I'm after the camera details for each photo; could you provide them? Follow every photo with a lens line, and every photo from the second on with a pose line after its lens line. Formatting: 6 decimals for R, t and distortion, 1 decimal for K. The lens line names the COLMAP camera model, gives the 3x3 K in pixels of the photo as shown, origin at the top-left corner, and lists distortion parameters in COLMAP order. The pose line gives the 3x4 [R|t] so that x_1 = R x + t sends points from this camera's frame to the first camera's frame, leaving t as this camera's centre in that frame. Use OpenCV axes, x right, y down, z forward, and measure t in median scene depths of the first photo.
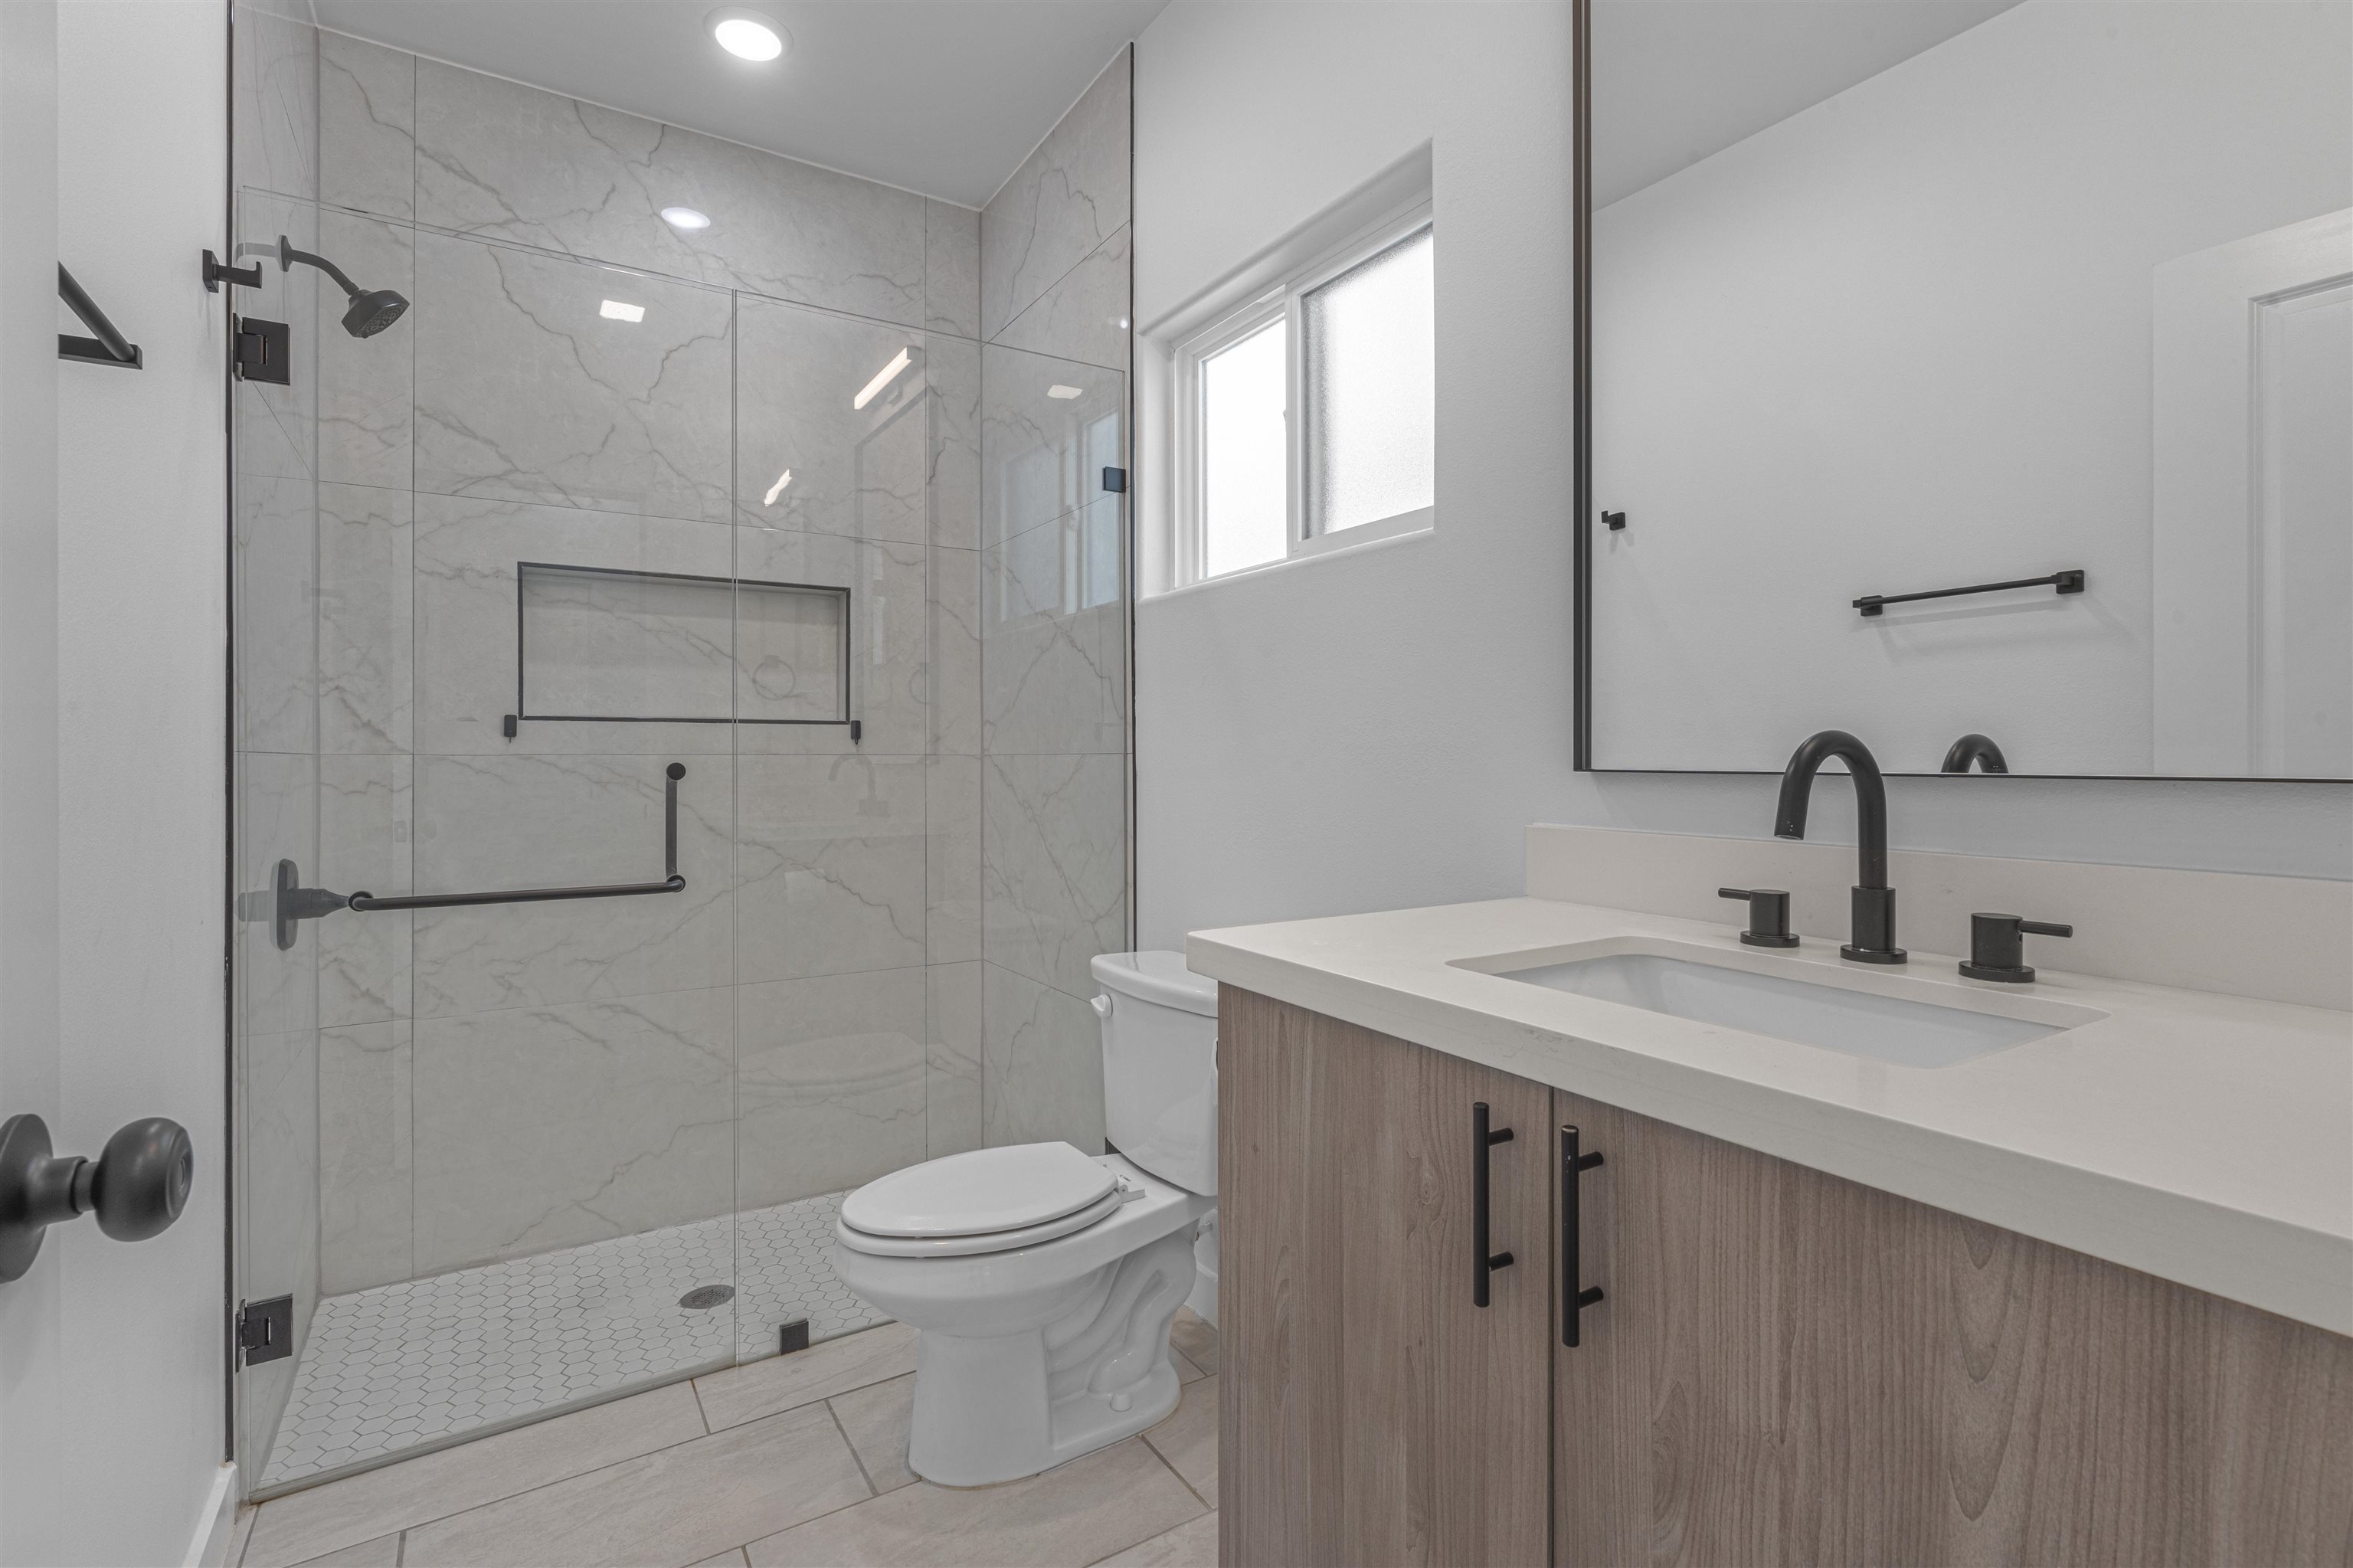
lens RADIAL K [[1080.7, 0, 1179.6], [0, 1080.7, 773.9], [0, 0, 1]] dist [-0.006102, 0.000124]
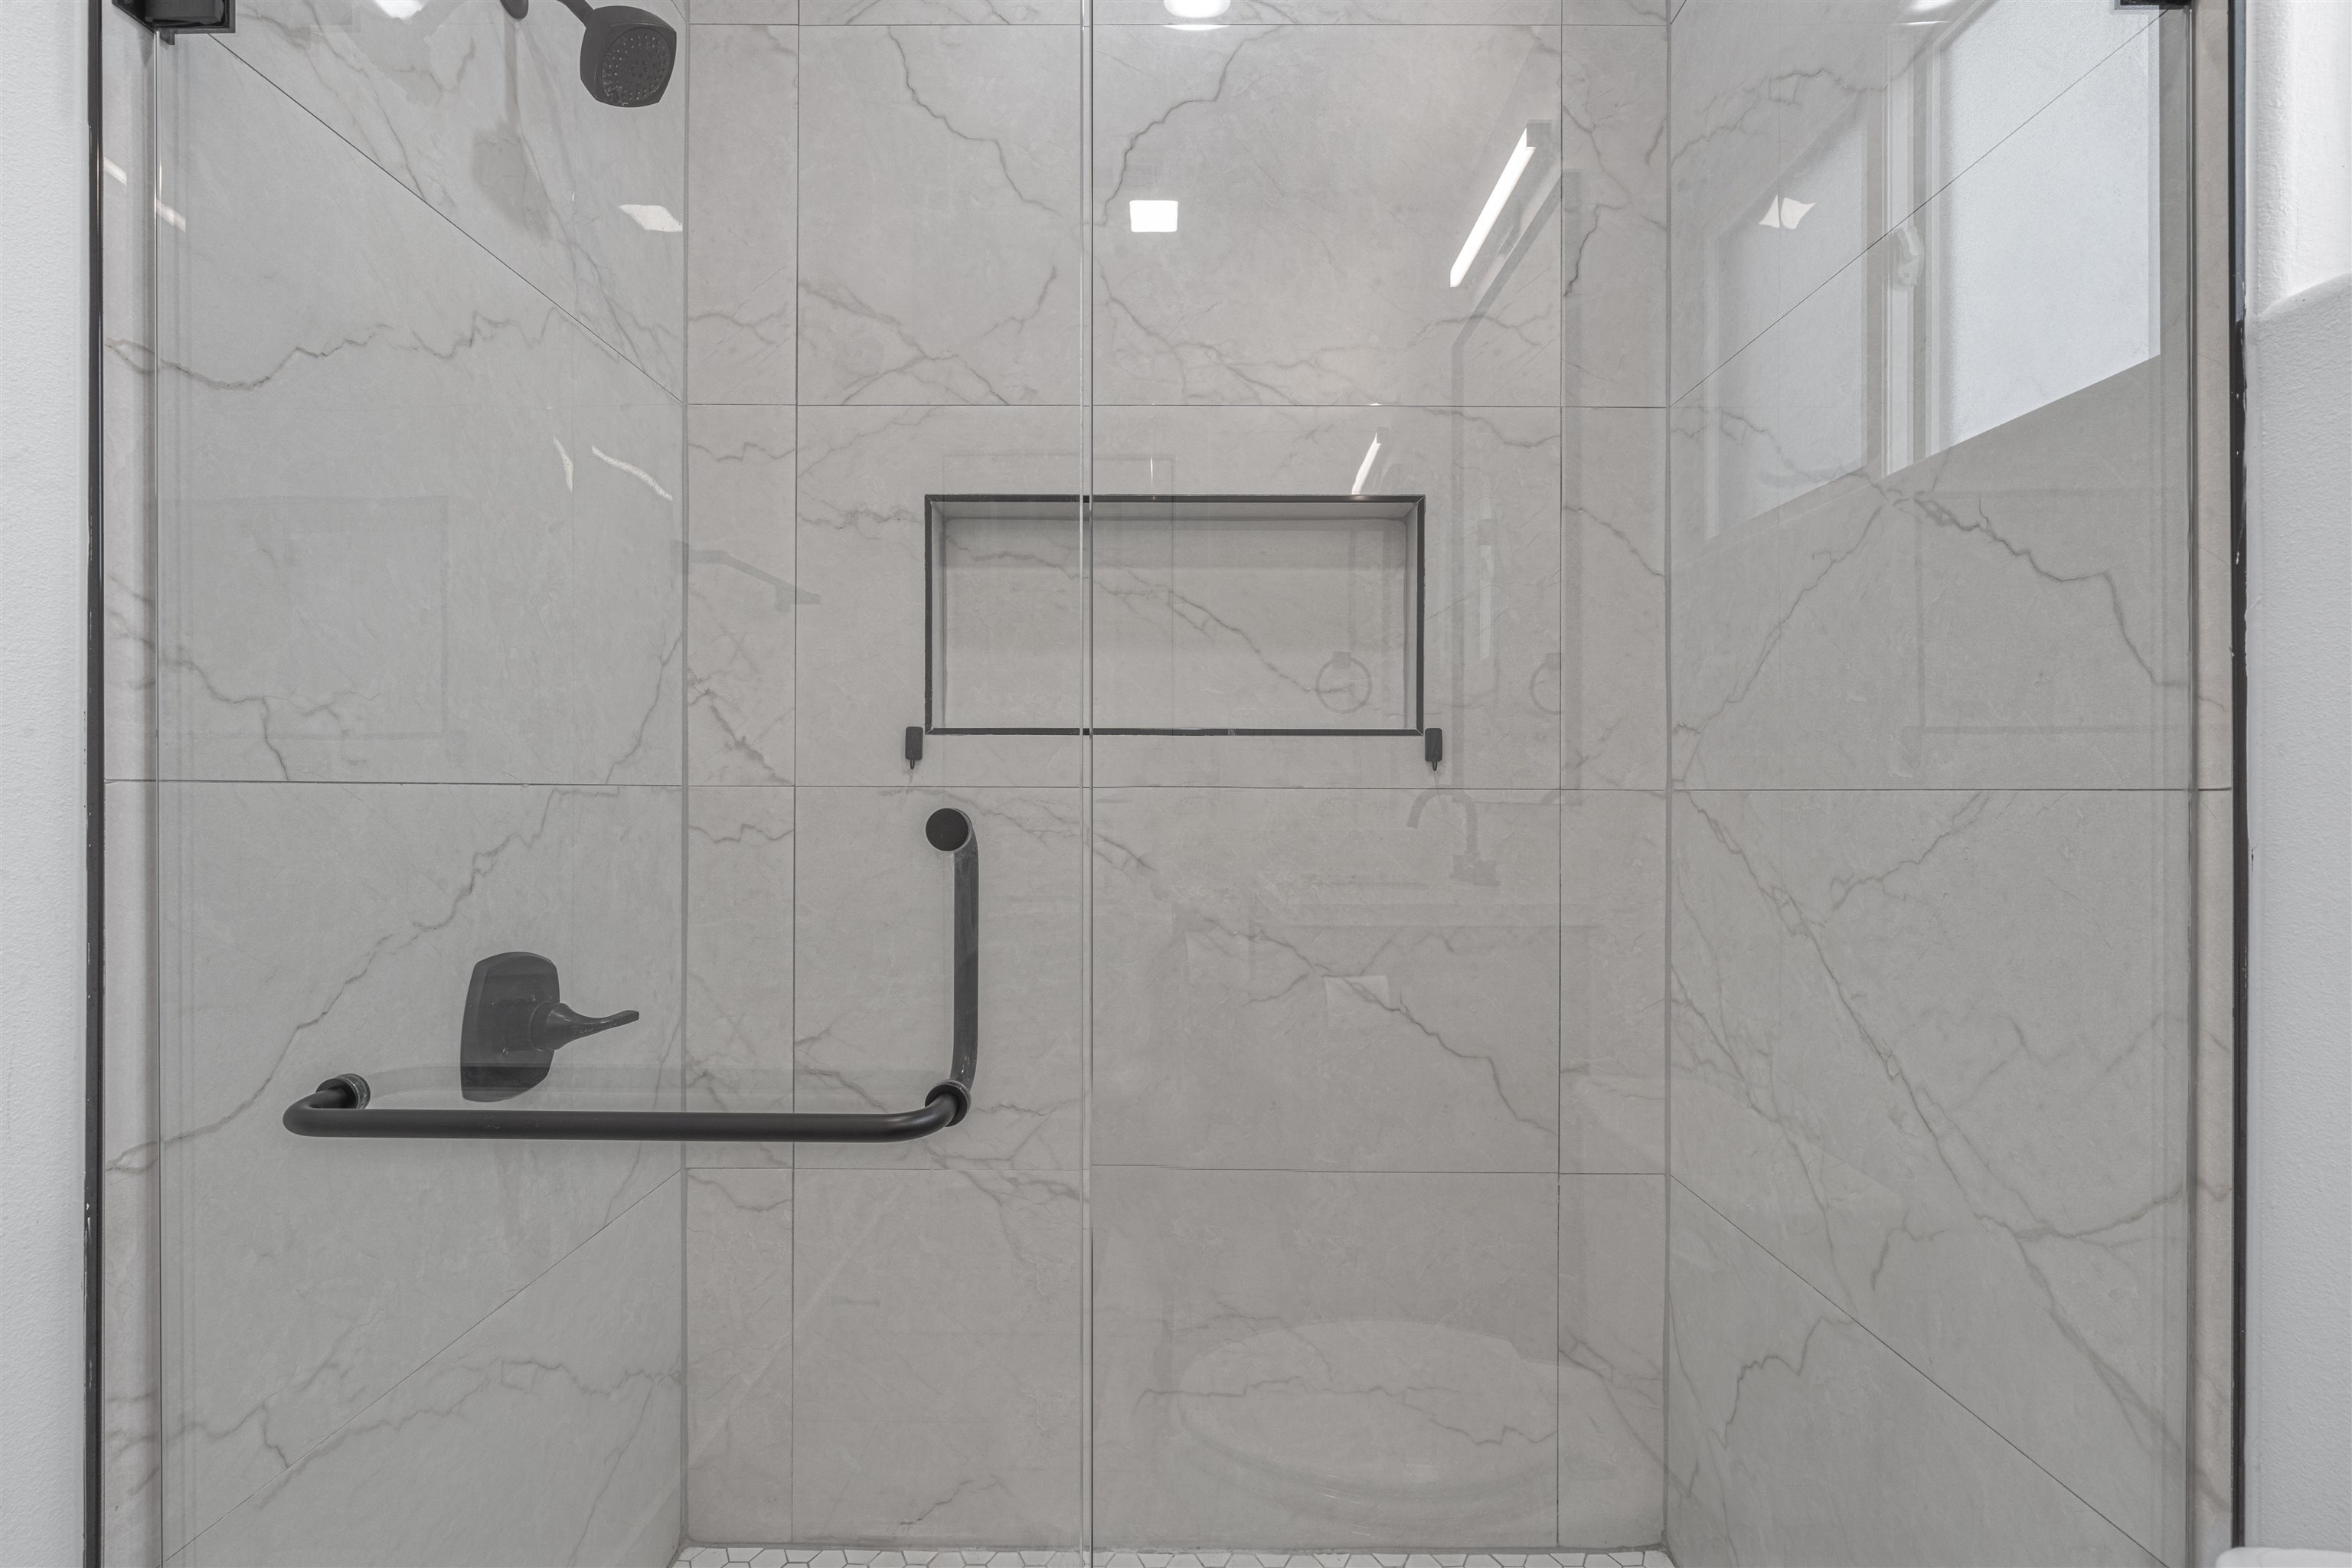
lens RADIAL K [[1080.2, 0, 1179.1], [0, 1080.2, 773.9], [0, 0, 1]] dist [-0.006102, 0.000124]
pose [[0.847071, -0.003133, -0.531470, -0.128938], [-0.012382, 0.999595, -0.025627, -0.010750], [0.531335, 0.028289, 0.846690, 0.519359]]
